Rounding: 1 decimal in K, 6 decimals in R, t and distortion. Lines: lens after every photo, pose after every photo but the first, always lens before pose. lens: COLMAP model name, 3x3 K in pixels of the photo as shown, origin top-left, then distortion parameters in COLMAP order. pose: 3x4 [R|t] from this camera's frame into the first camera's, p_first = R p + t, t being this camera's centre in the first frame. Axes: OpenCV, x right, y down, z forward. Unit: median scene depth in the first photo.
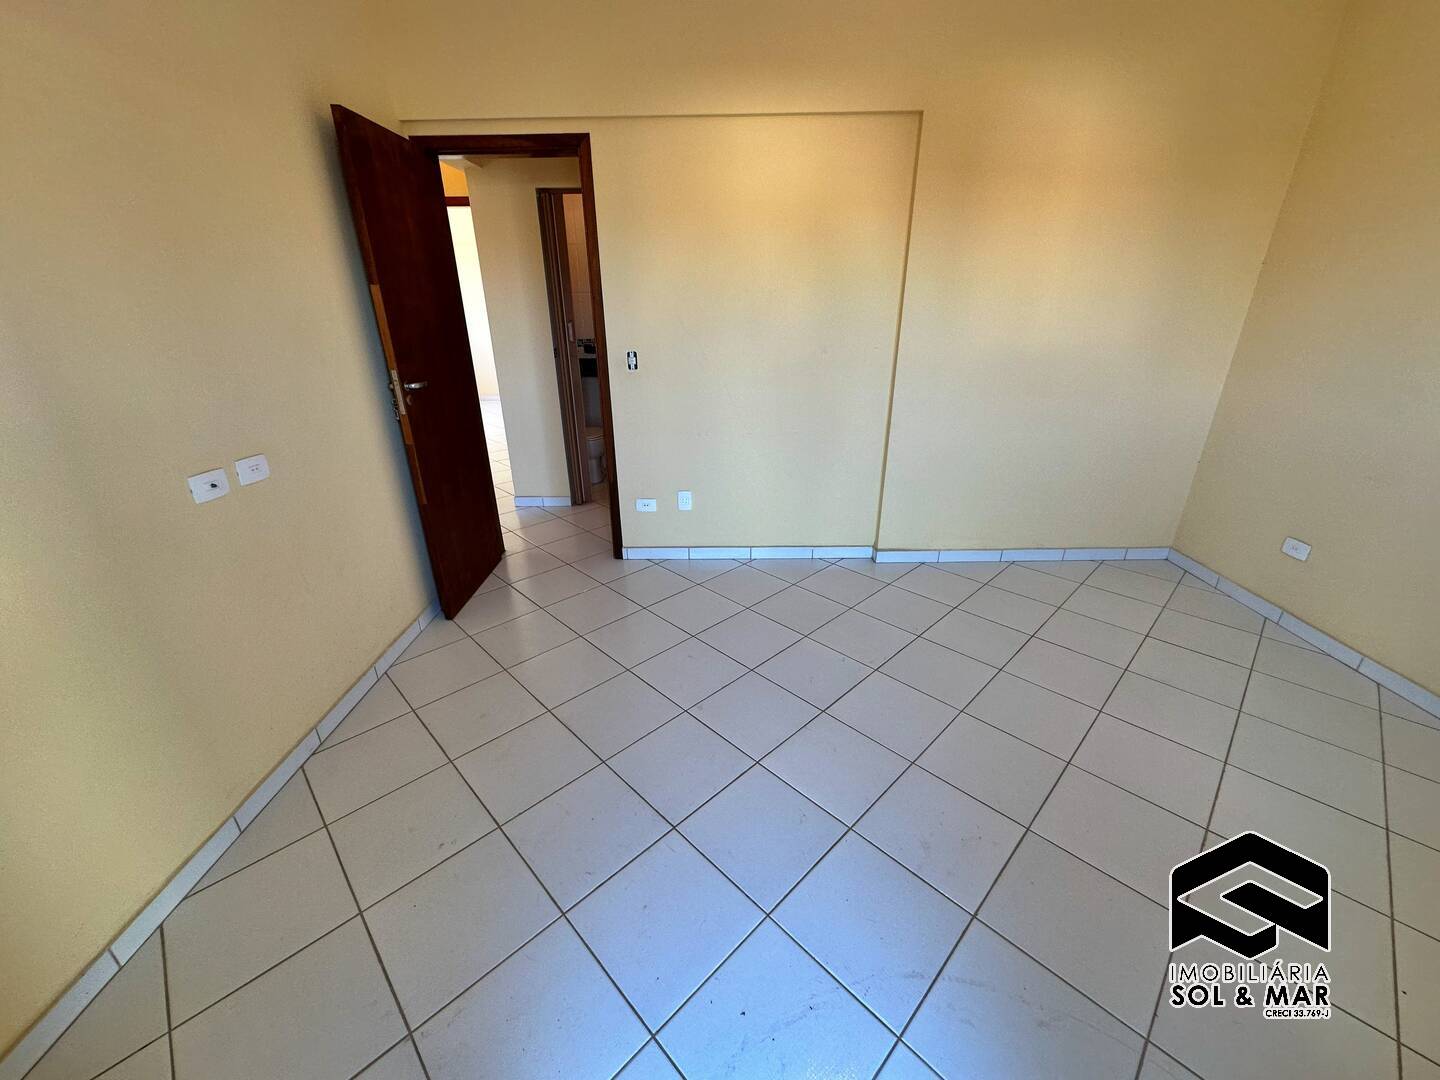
lens RADIAL K [[573.3, 0, 720.3], [0, 573.3, 541.1], [0, 0, 1]] dist [-0.004646, 0.000730]
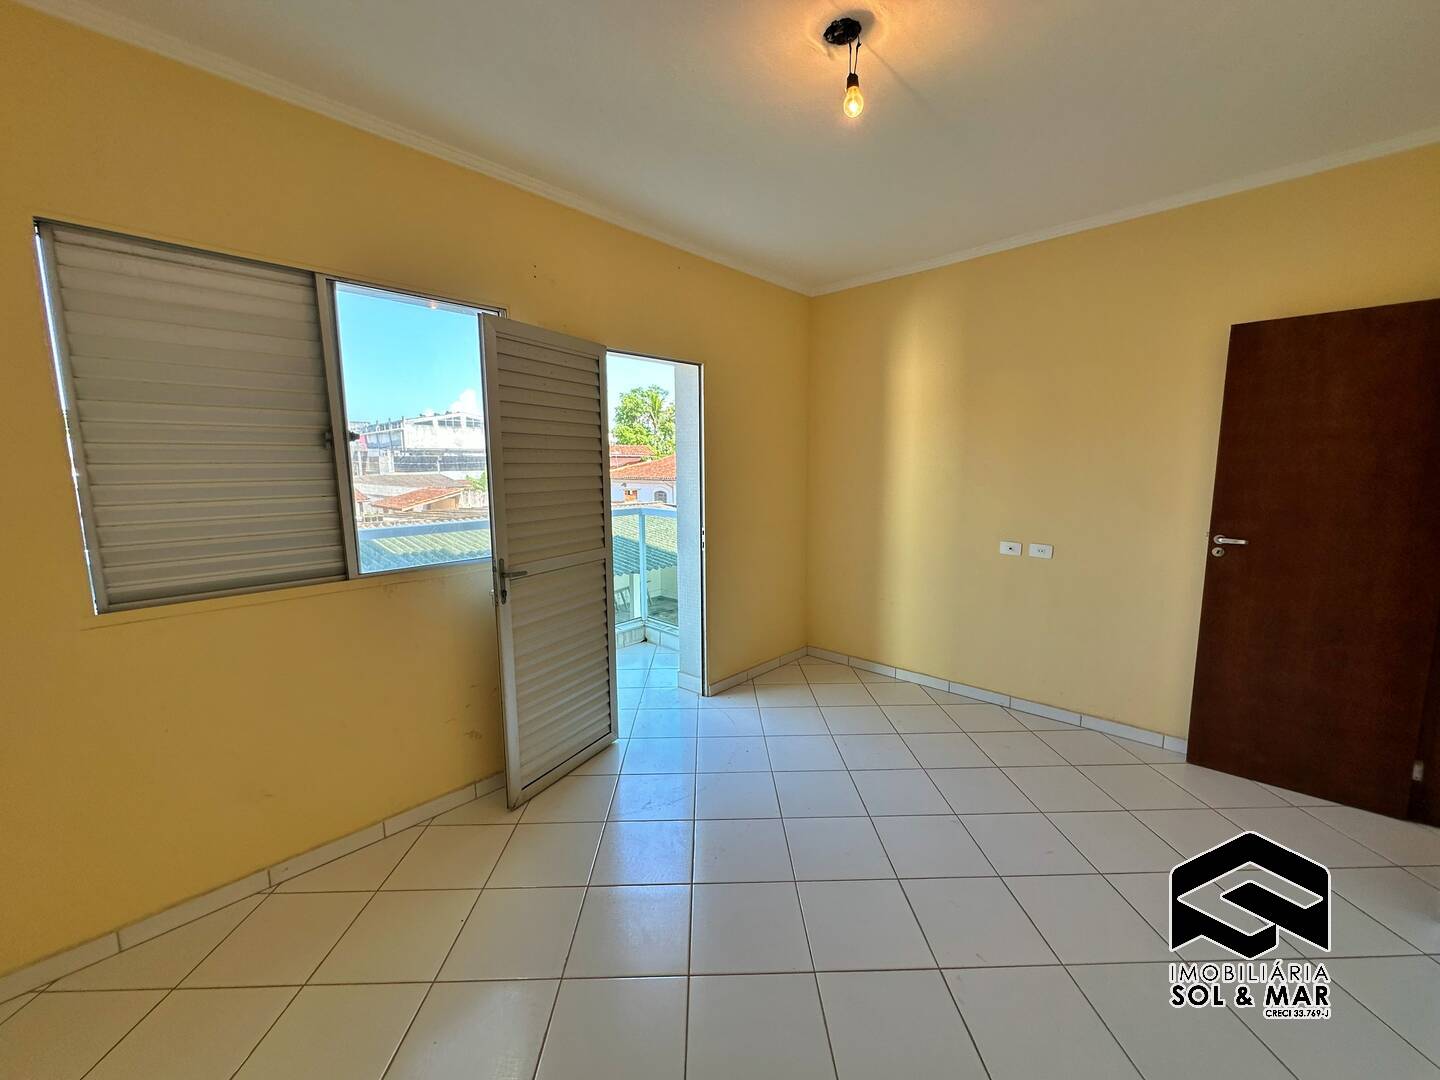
lens RADIAL K [[573.3, 0, 716.1], [0, 573.3, 542.7], [0, 0, 1]] dist [-0.004646, 0.000730]
pose [[-0.691259, 0.114311, -0.713509, 0.654431], [-0.265520, 0.878153, 0.397928, -0.321496], [0.672057, 0.464522, -0.576679, 0.712679]]
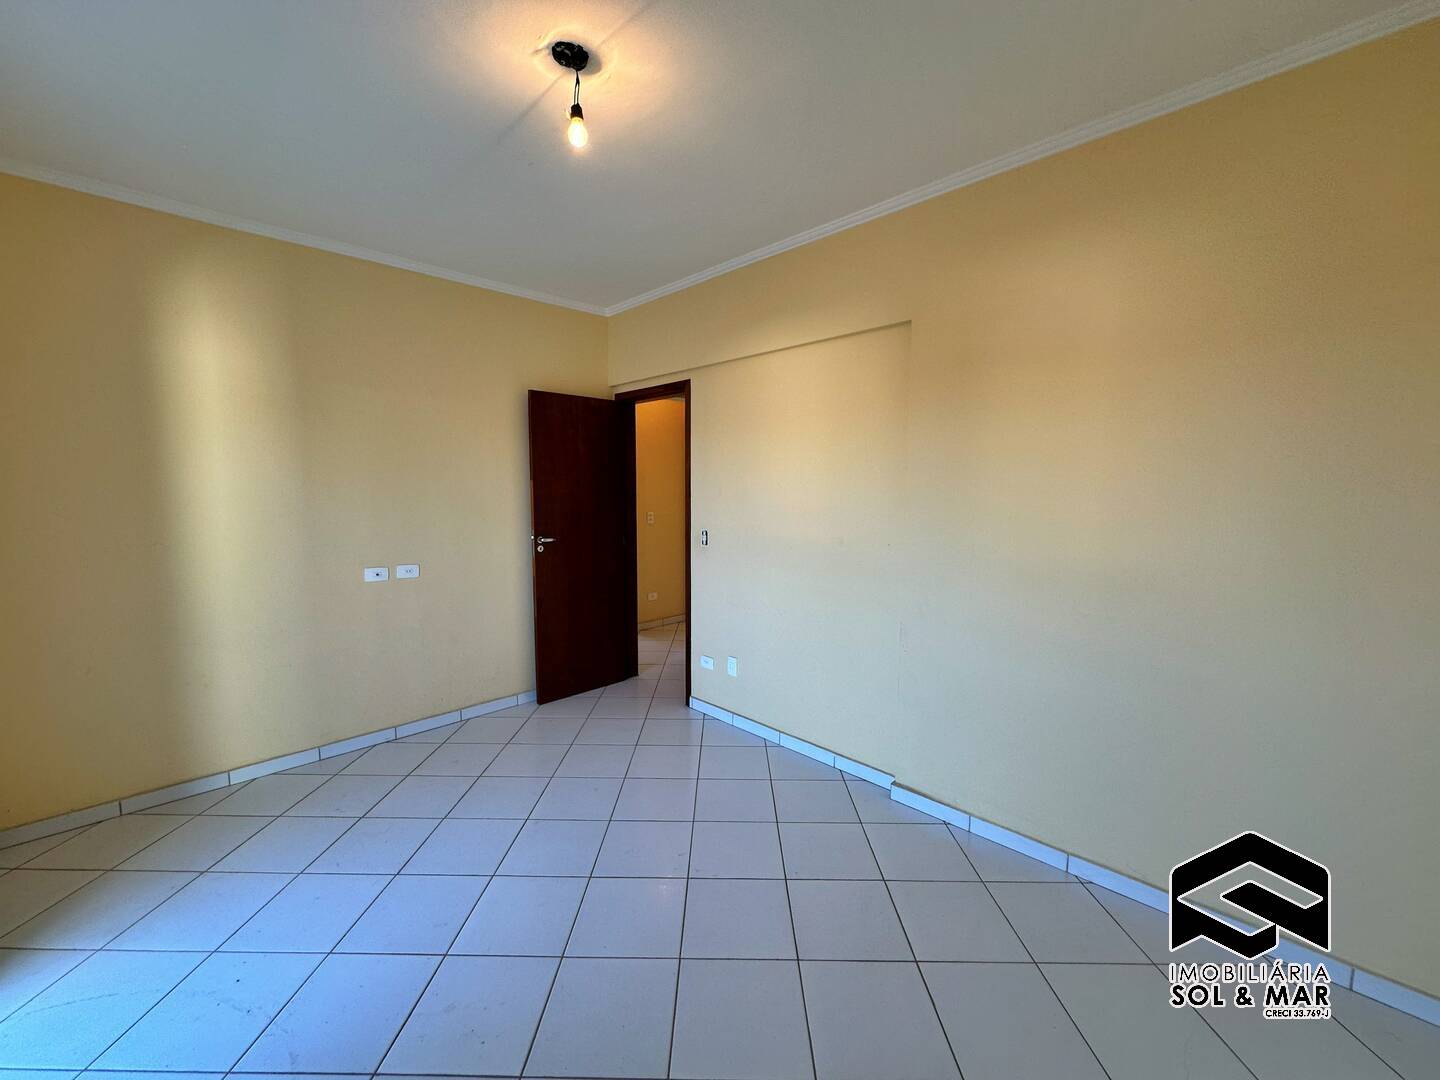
lens RADIAL K [[573.3, 0, 720.5], [0, 573.3, 541.4], [0, 0, 1]] dist [-0.004646, 0.000730]
pose [[0.706727, 0.080198, -0.702926, 0.651343], [-0.285577, 0.941353, -0.179721, -0.091434], [0.647289, 0.327754, 0.688182, 0.175934]]
